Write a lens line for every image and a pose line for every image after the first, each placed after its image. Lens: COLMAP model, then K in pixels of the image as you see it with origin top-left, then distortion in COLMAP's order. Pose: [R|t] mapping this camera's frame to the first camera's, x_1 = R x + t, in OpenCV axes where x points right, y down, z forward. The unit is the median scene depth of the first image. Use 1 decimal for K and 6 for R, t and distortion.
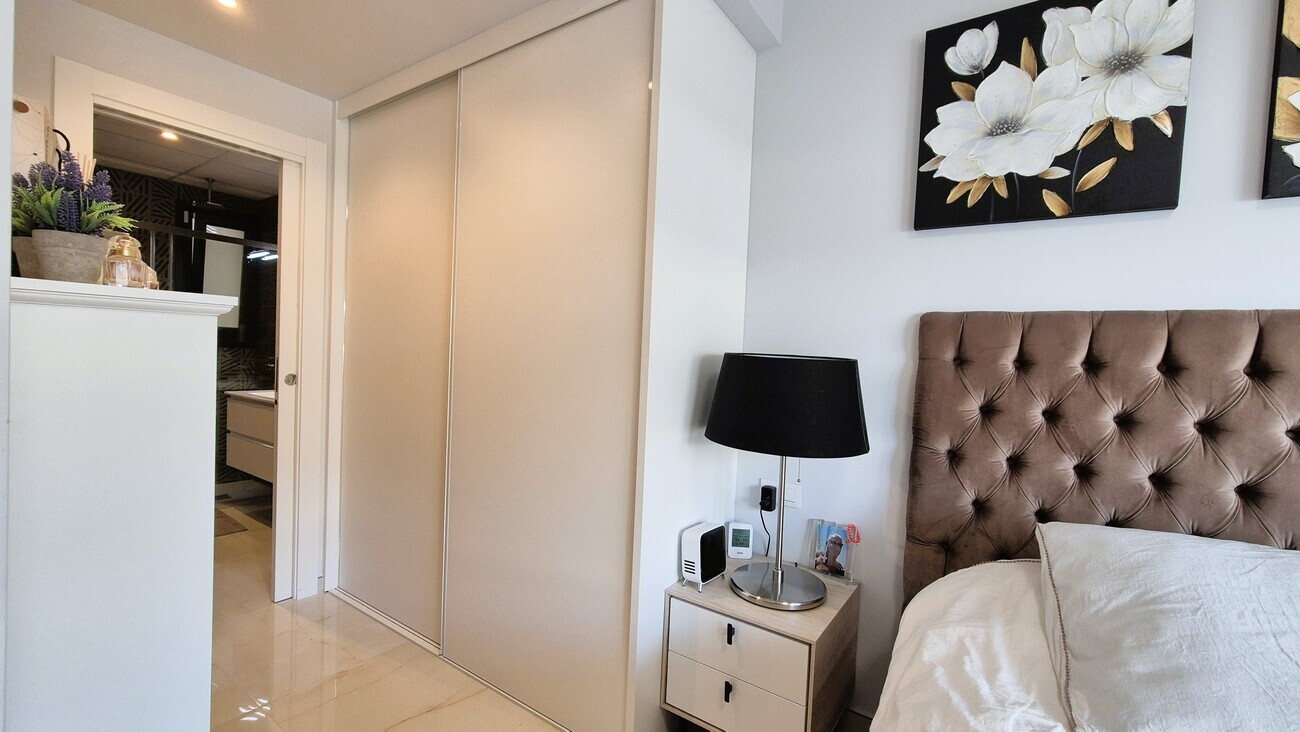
lens RADIAL K [[533.7, 0, 651.3], [0, 533.7, 369.5], [0, 0, 1]] dist [0.004262, -0.001033]
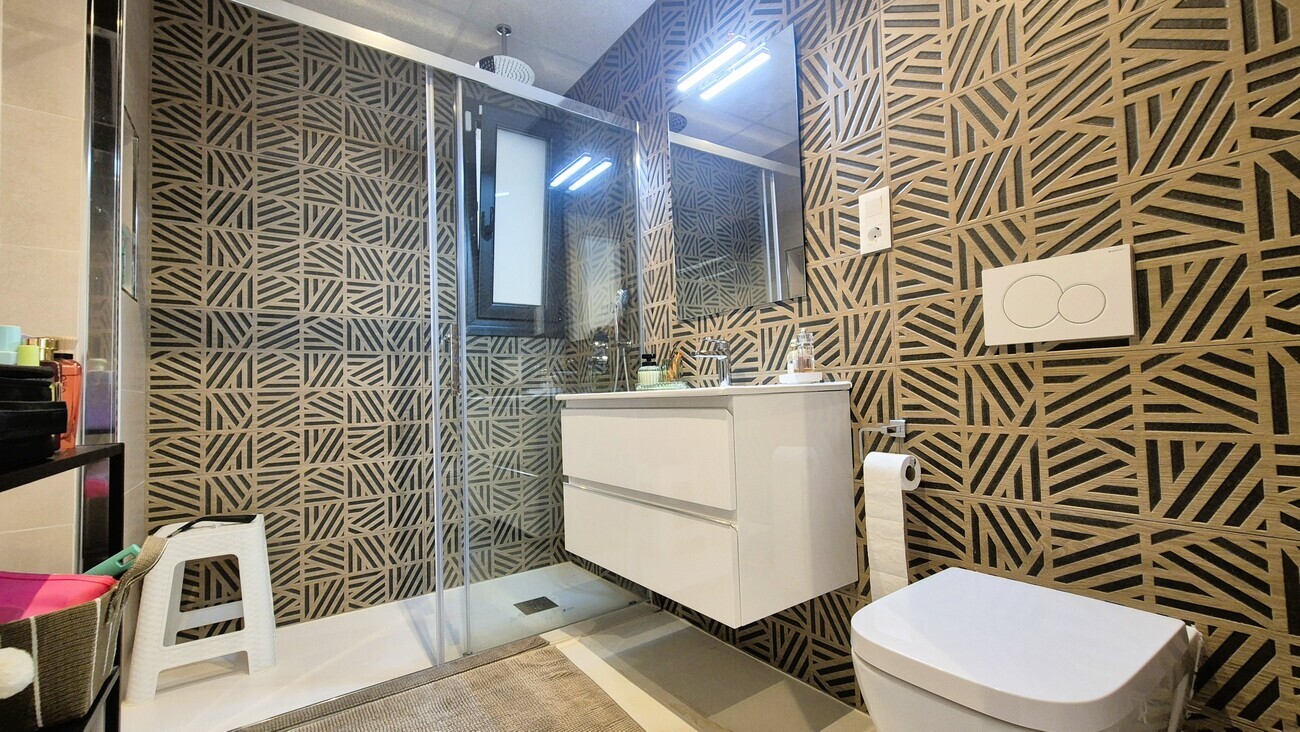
lens RADIAL K [[533.7, 0, 648.1], [0, 533.7, 371.3], [0, 0, 1]] dist [0.004262, -0.001033]
pose [[0.942199, -0.089107, -0.322987, -1.331600], [0.063266, 0.993961, -0.089663, 0.161193], [0.329026, 0.064046, 0.942146, 1.354386]]
